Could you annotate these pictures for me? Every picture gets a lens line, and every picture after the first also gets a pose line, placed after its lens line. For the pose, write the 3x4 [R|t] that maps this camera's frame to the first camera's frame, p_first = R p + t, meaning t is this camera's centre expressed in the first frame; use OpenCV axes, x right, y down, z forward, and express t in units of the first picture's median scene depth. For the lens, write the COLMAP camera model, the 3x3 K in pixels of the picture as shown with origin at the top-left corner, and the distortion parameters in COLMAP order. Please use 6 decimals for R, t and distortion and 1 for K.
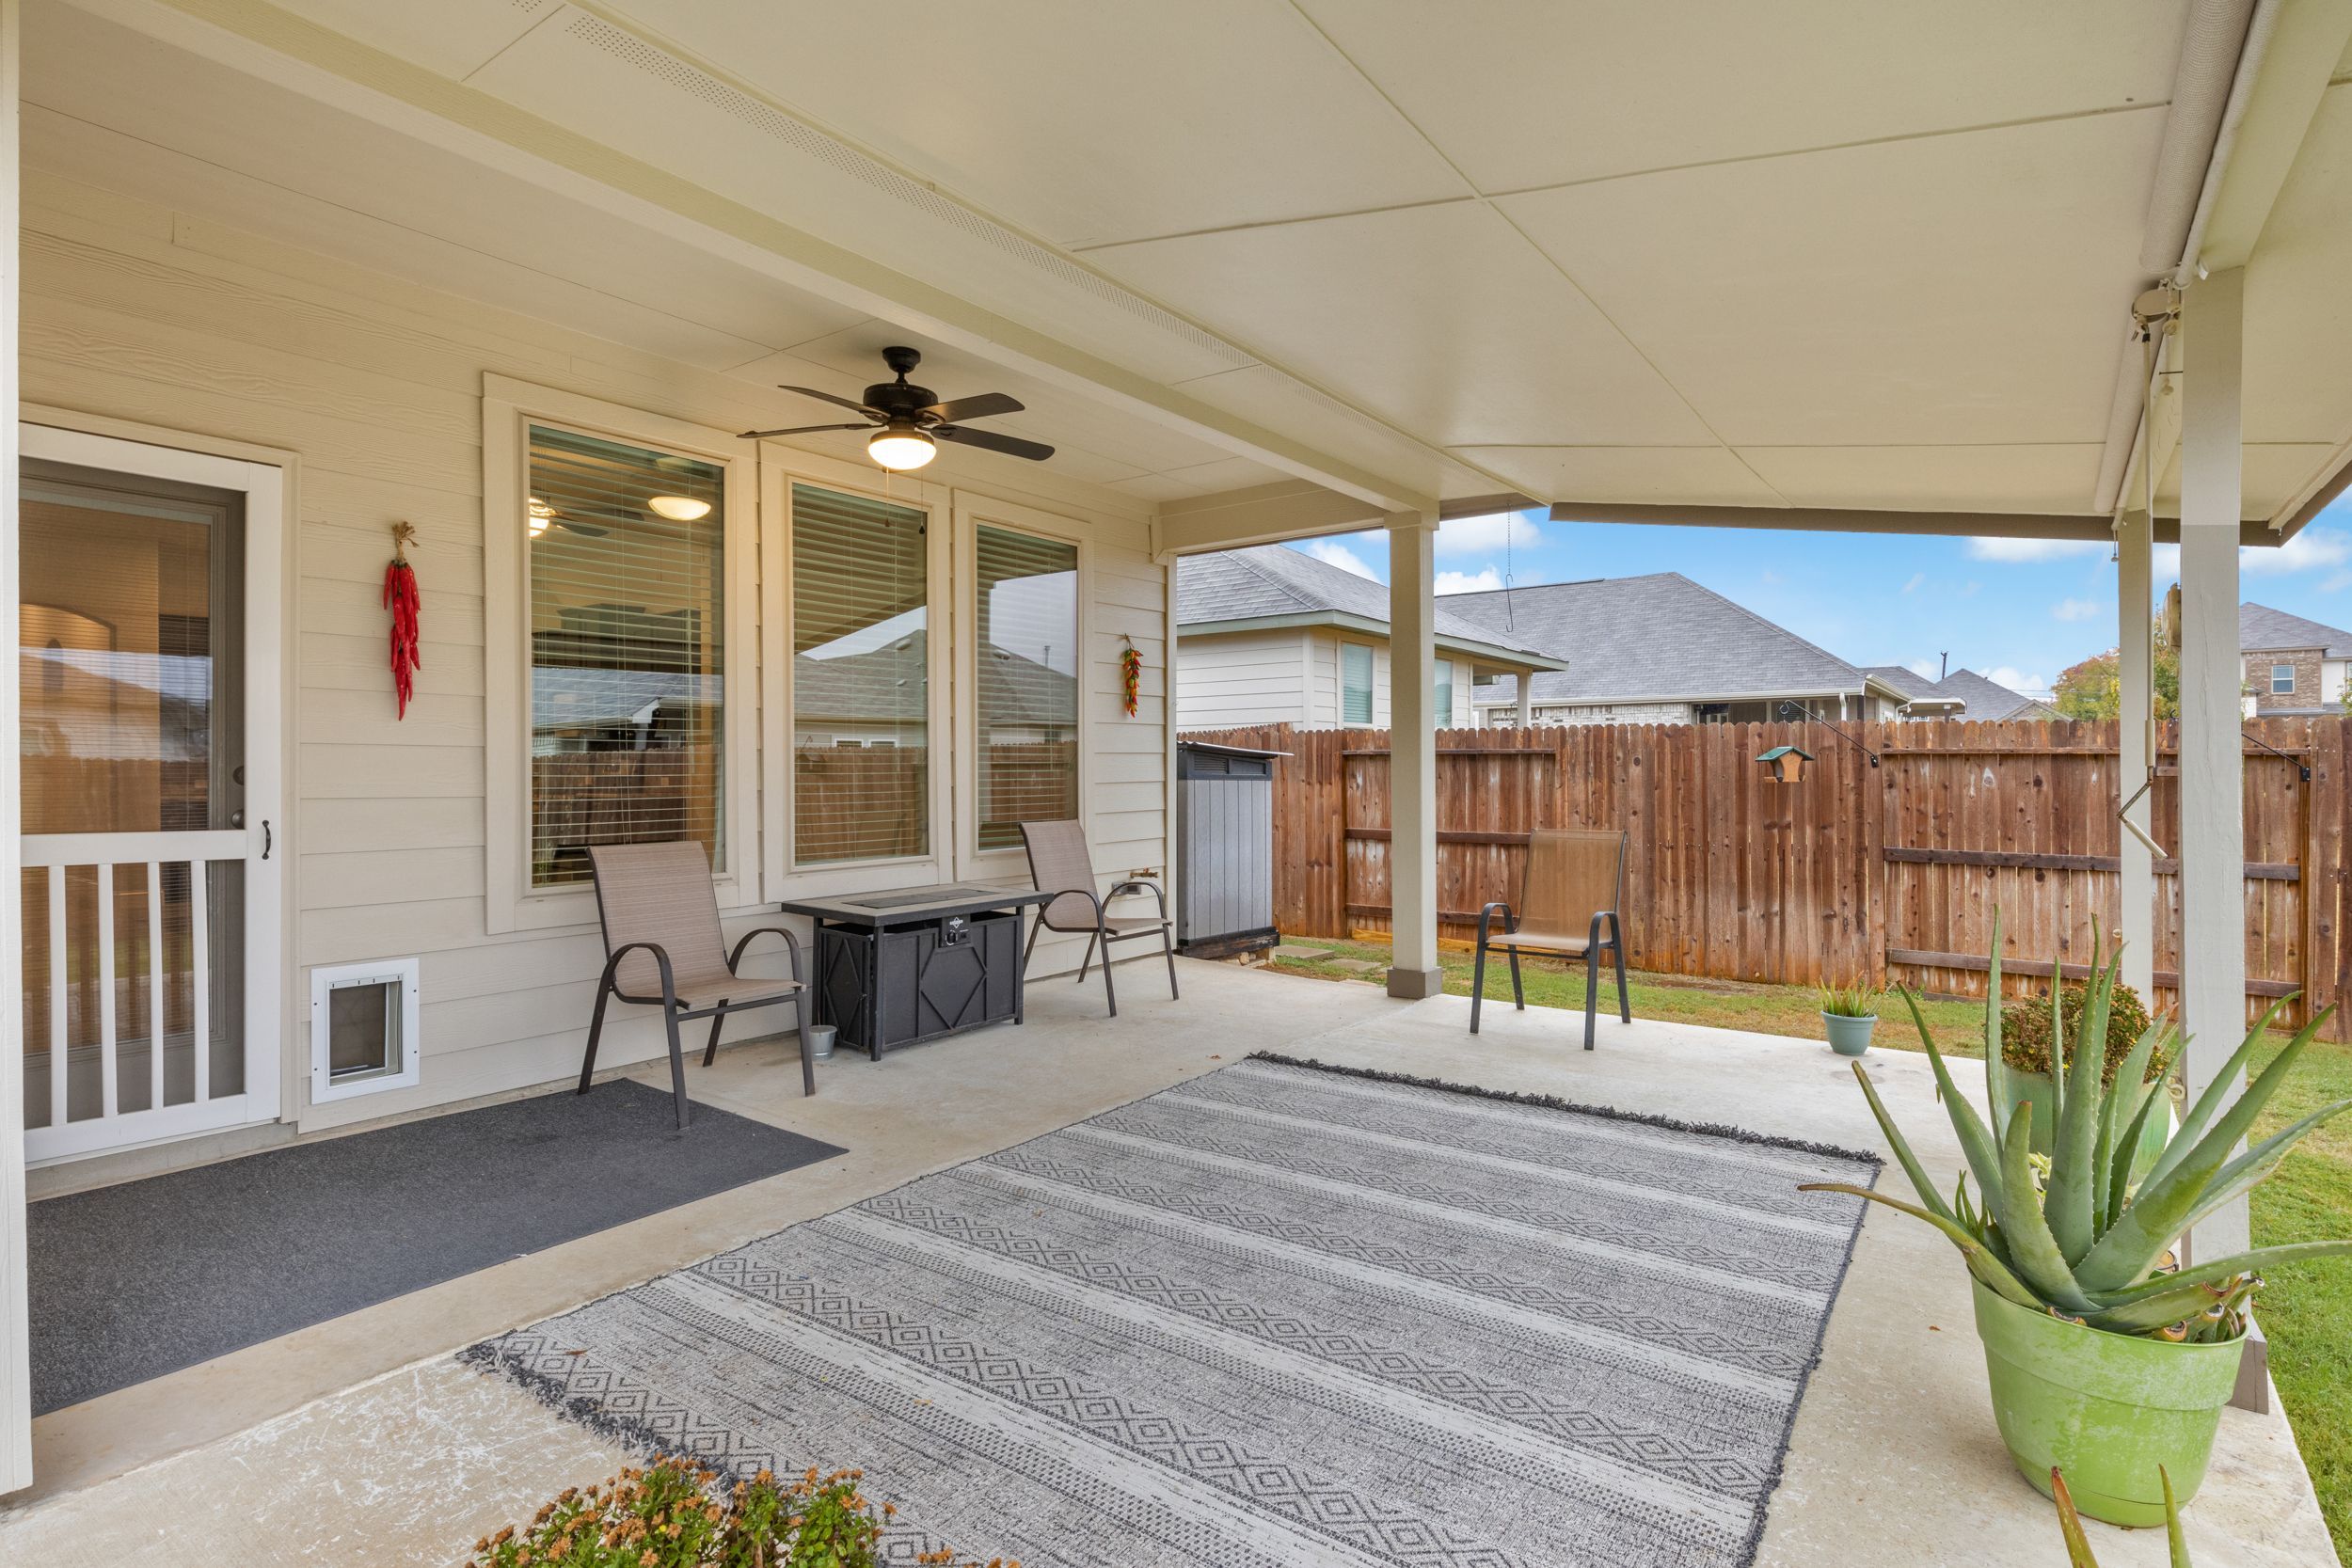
lens RADIAL K [[1183.9, 0, 1186.3], [0, 1183.9, 779.9], [0, 0, 1]] dist [-0.004842, -0.001561]
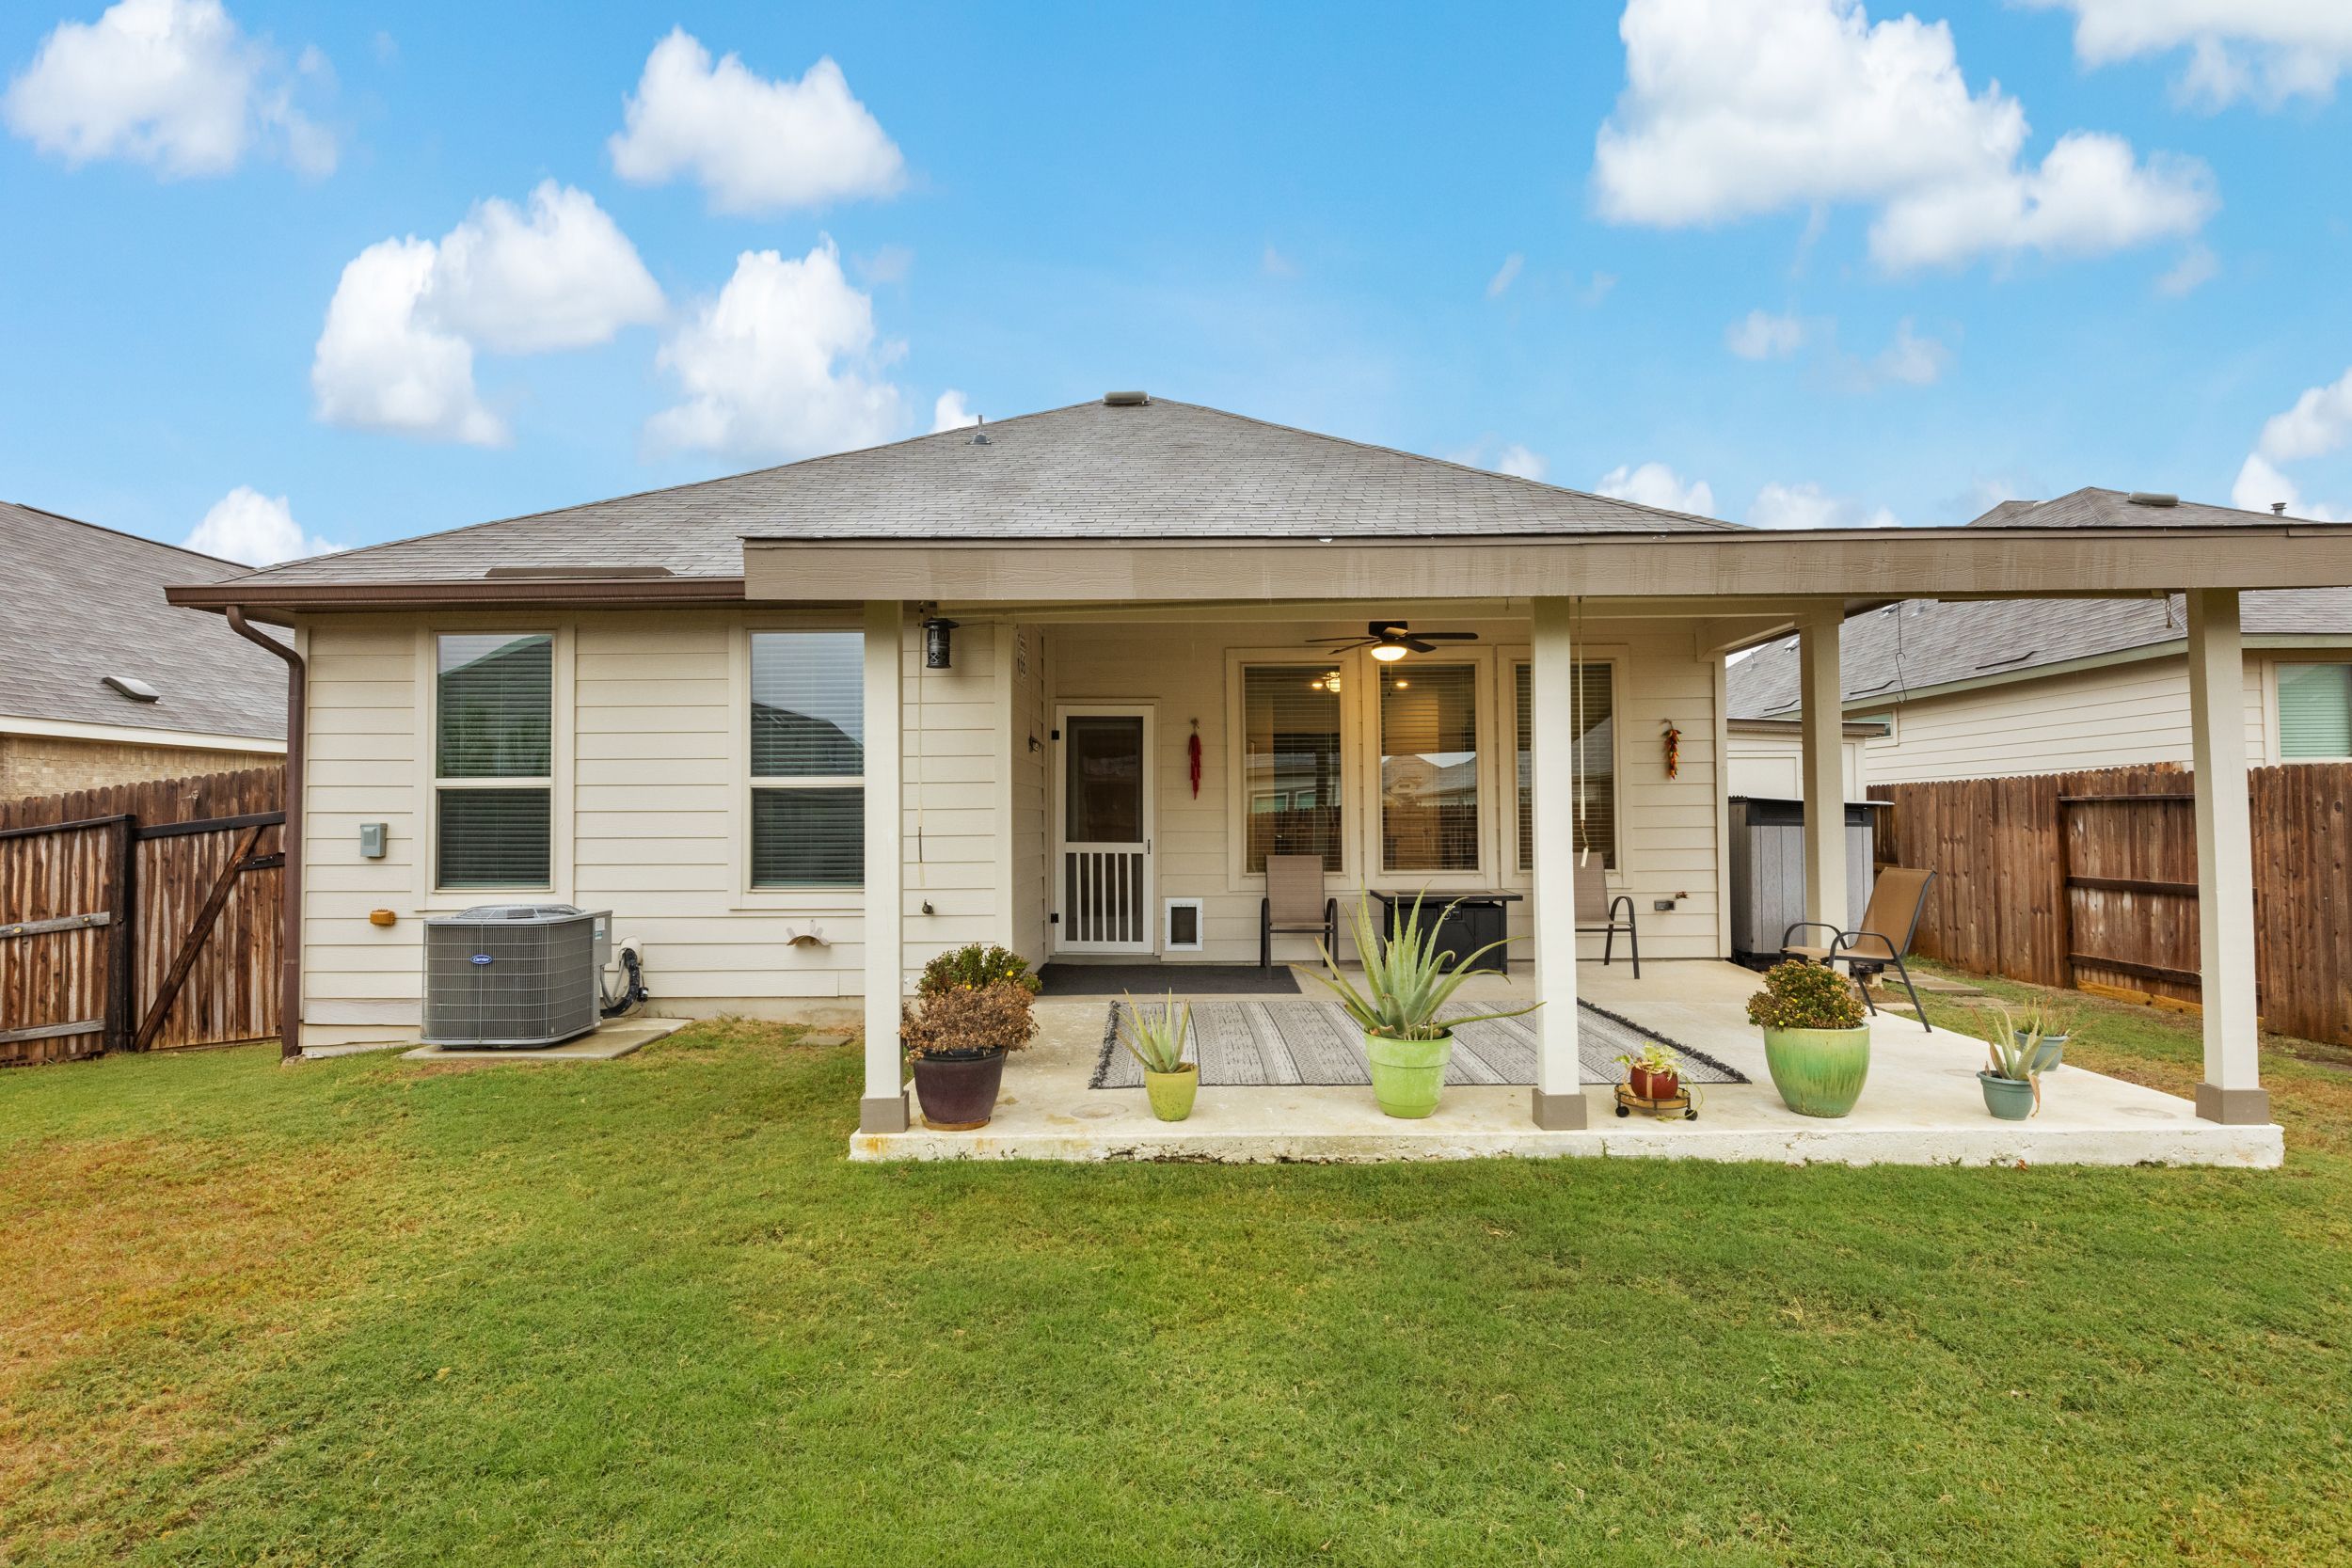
lens RADIAL K [[1164.3, 0, 1176.0], [0, 1164.3, 784.0], [0, 0, 1]] dist [-0.008581, -0.000544]
pose [[0.575609, -0.025944, -0.817313, 0.697533], [-0.002996, 0.999423, -0.033835, -0.000940], [0.817720, 0.021924, 0.575199, -0.228011]]
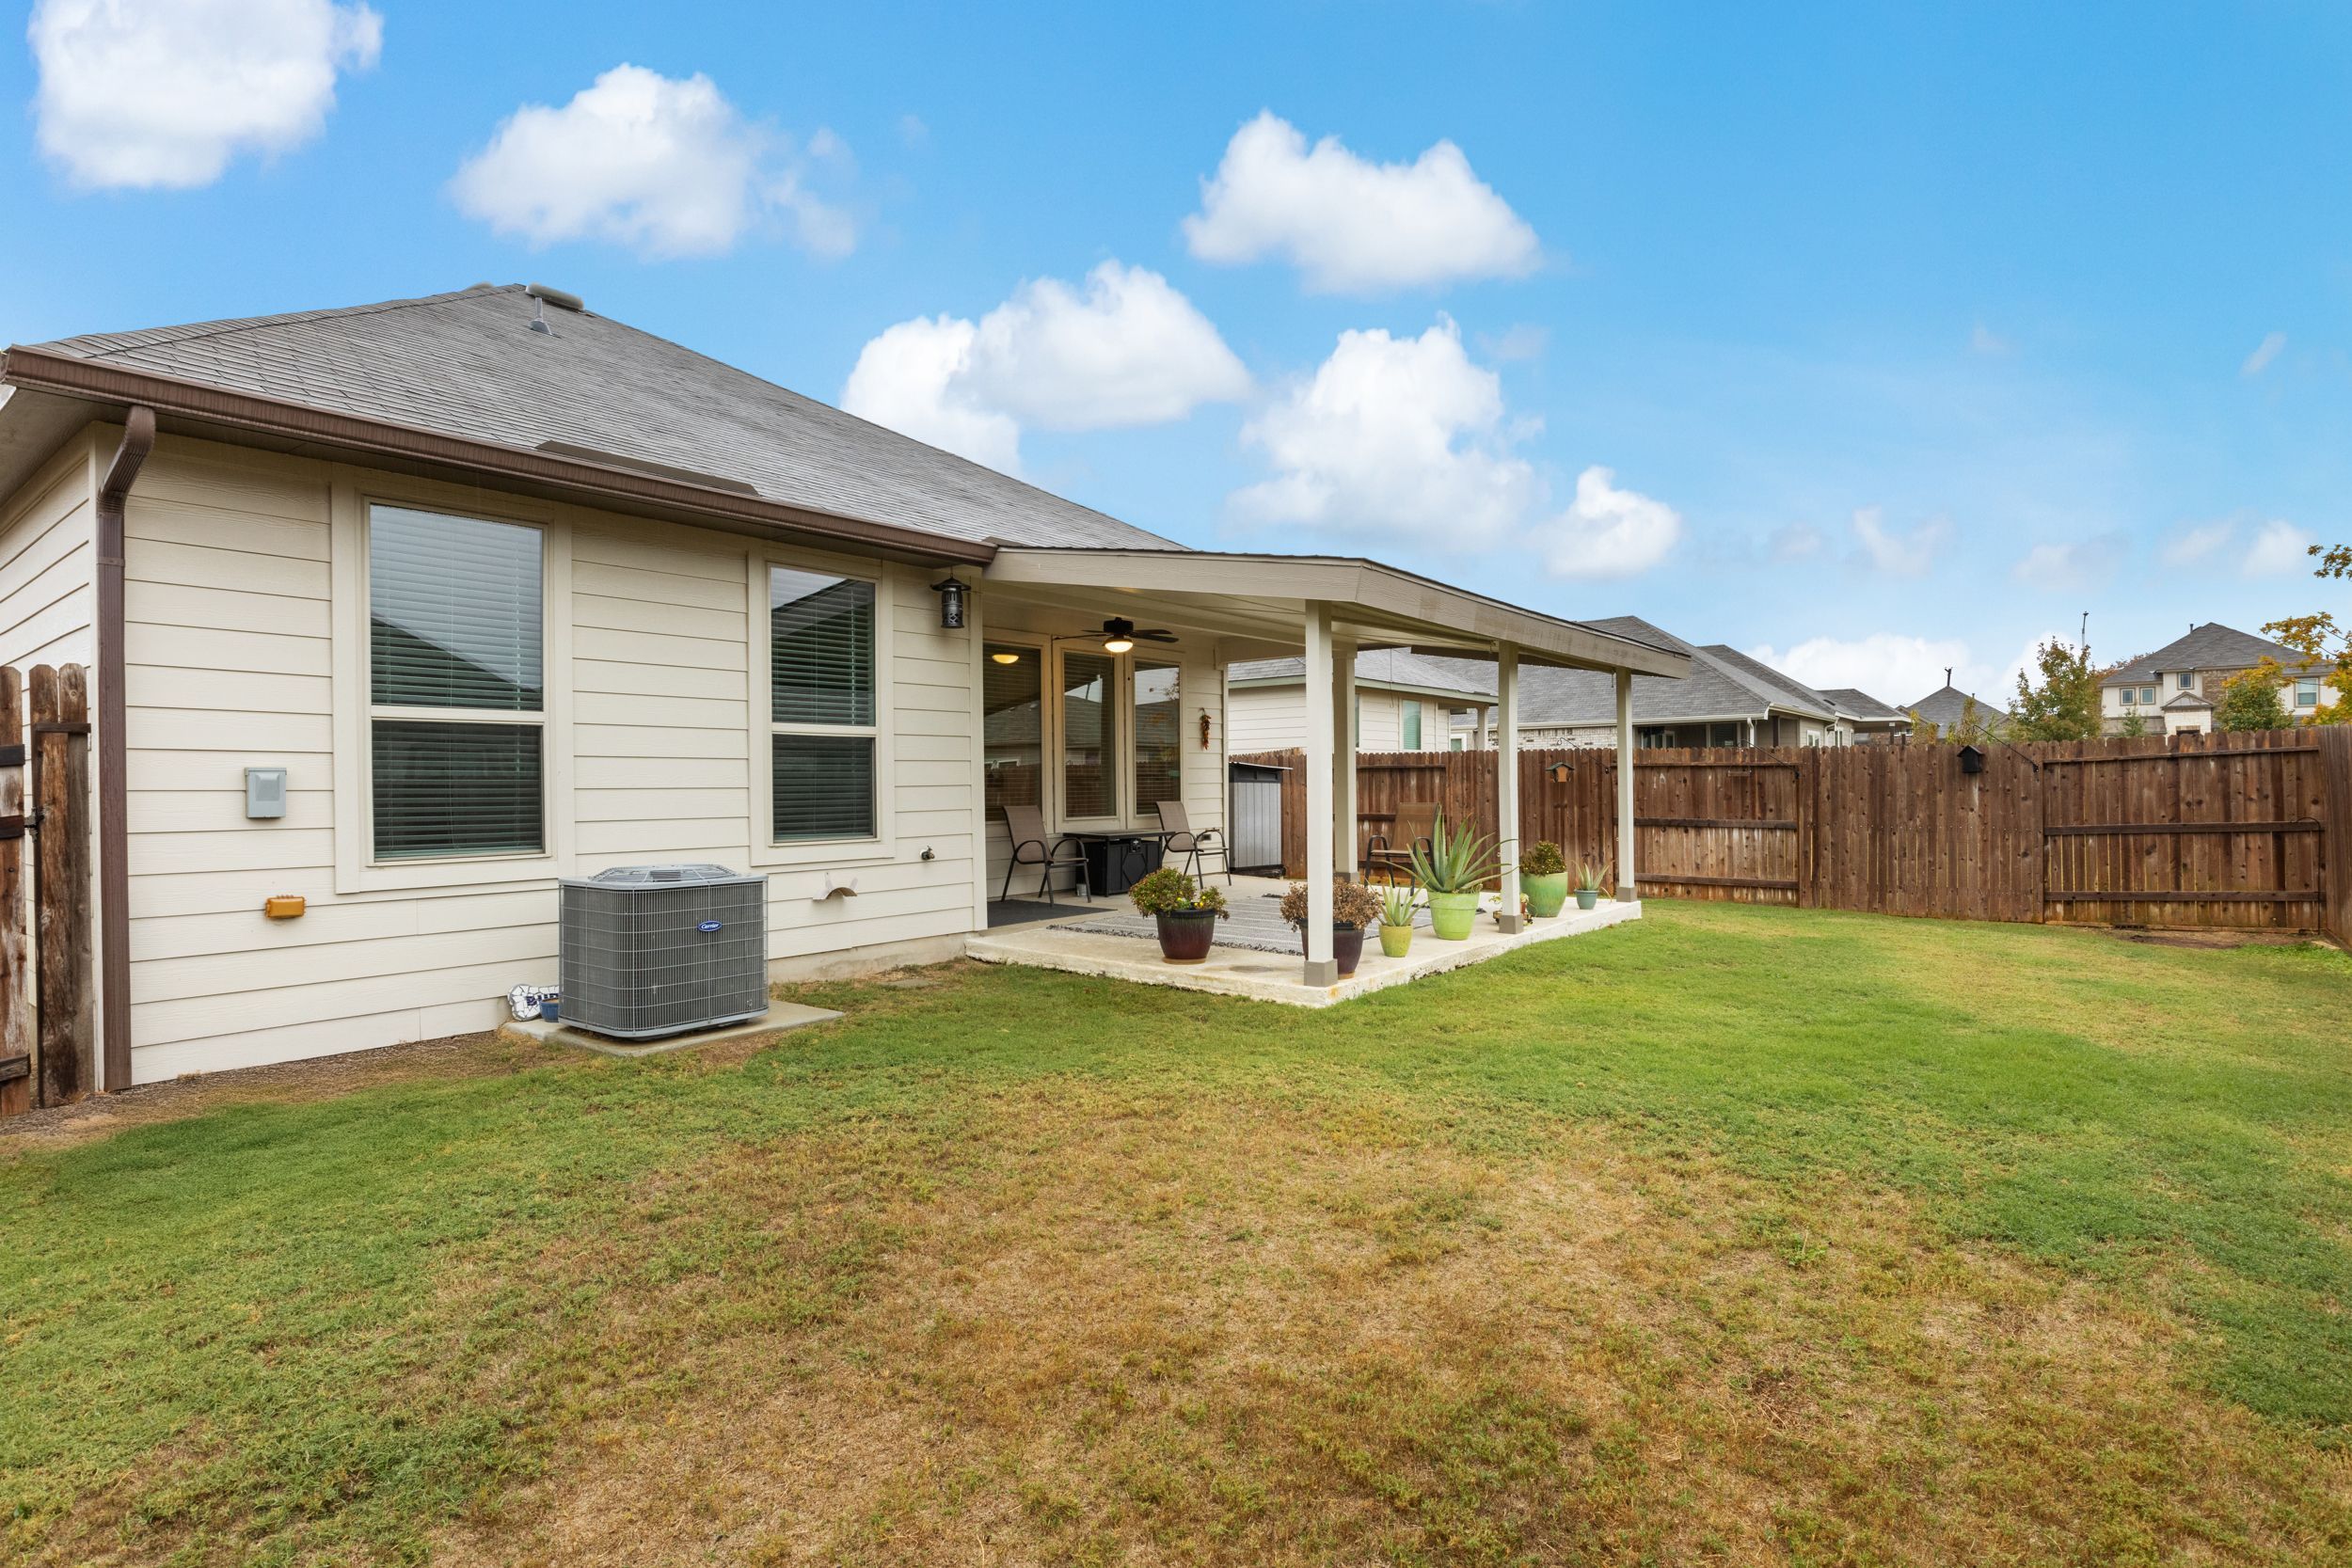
lens RADIAL K [[1183.9, 0, 1186.3], [0, 1183.9, 779.9], [0, 0, 1]] dist [-0.004842, -0.001561]
pose [[0.999412, -0.006375, -0.033690, -0.012002], [0.005906, 0.999885, -0.013990, 0.022705], [0.033775, 0.013783, 0.999334, -0.923329]]
